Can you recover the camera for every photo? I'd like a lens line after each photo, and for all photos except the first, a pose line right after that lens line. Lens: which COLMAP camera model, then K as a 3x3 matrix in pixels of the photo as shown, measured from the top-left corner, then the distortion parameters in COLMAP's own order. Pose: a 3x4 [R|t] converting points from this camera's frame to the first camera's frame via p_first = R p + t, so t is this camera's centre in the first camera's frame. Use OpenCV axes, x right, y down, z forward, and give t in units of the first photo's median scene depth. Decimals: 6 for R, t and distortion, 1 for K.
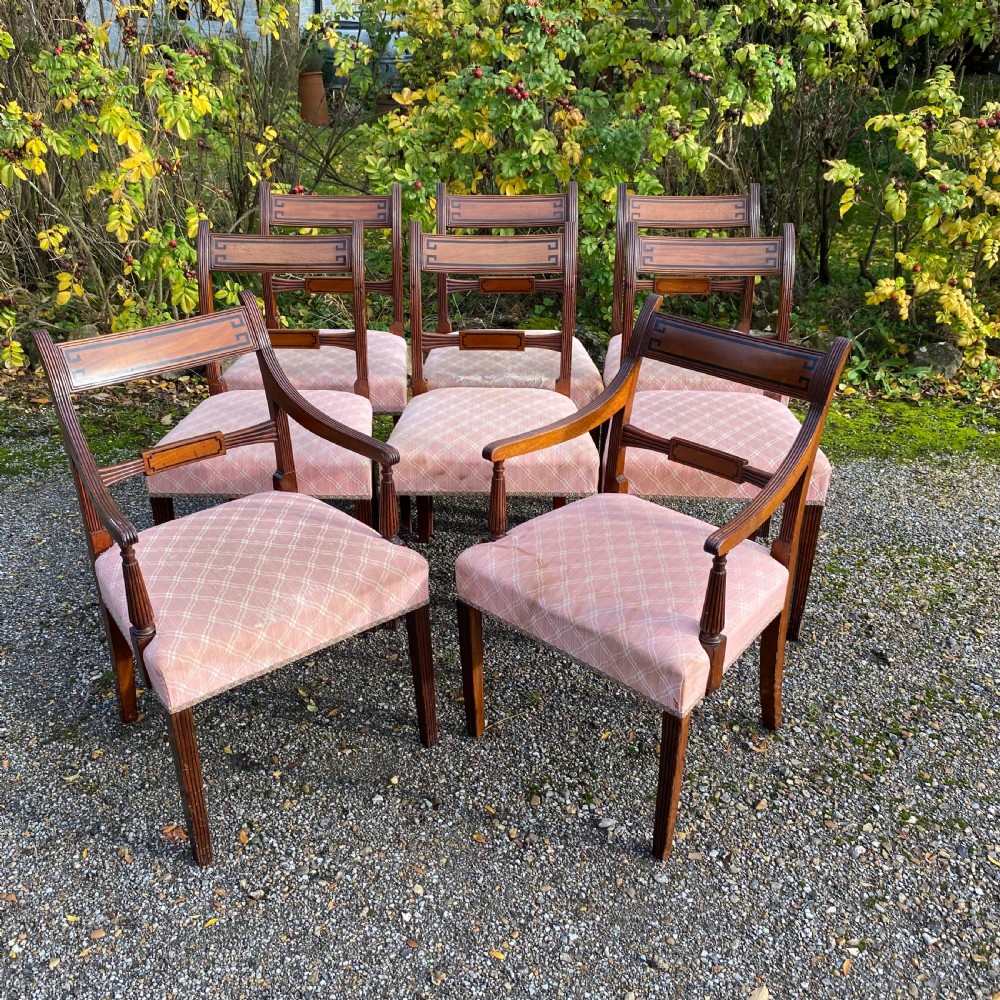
lens RADIAL K [[996.2, 0, 485.0], [0, 996.2, 475.8], [0, 0, 1]] dist [-0.012643, 0.000000]
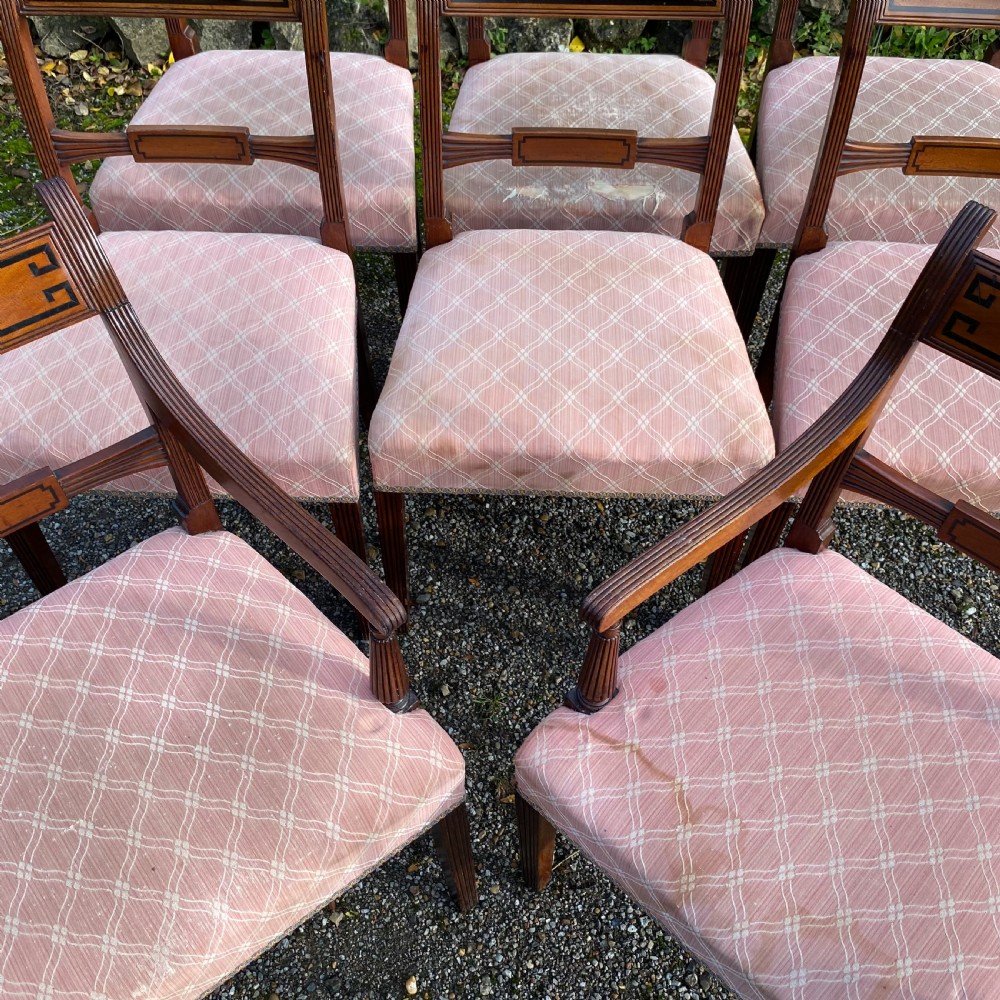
lens RADIAL K [[996.2, 0, 484.5], [0, 996.2, 471.0], [0, 0, 1]] dist [-0.012643, 0.000000]
pose [[0.999883, 0.011528, -0.010090, -0.040078], [-0.006048, 0.902168, 0.431343, -0.258143], [0.014075, -0.431231, 0.902132, 0.545122]]
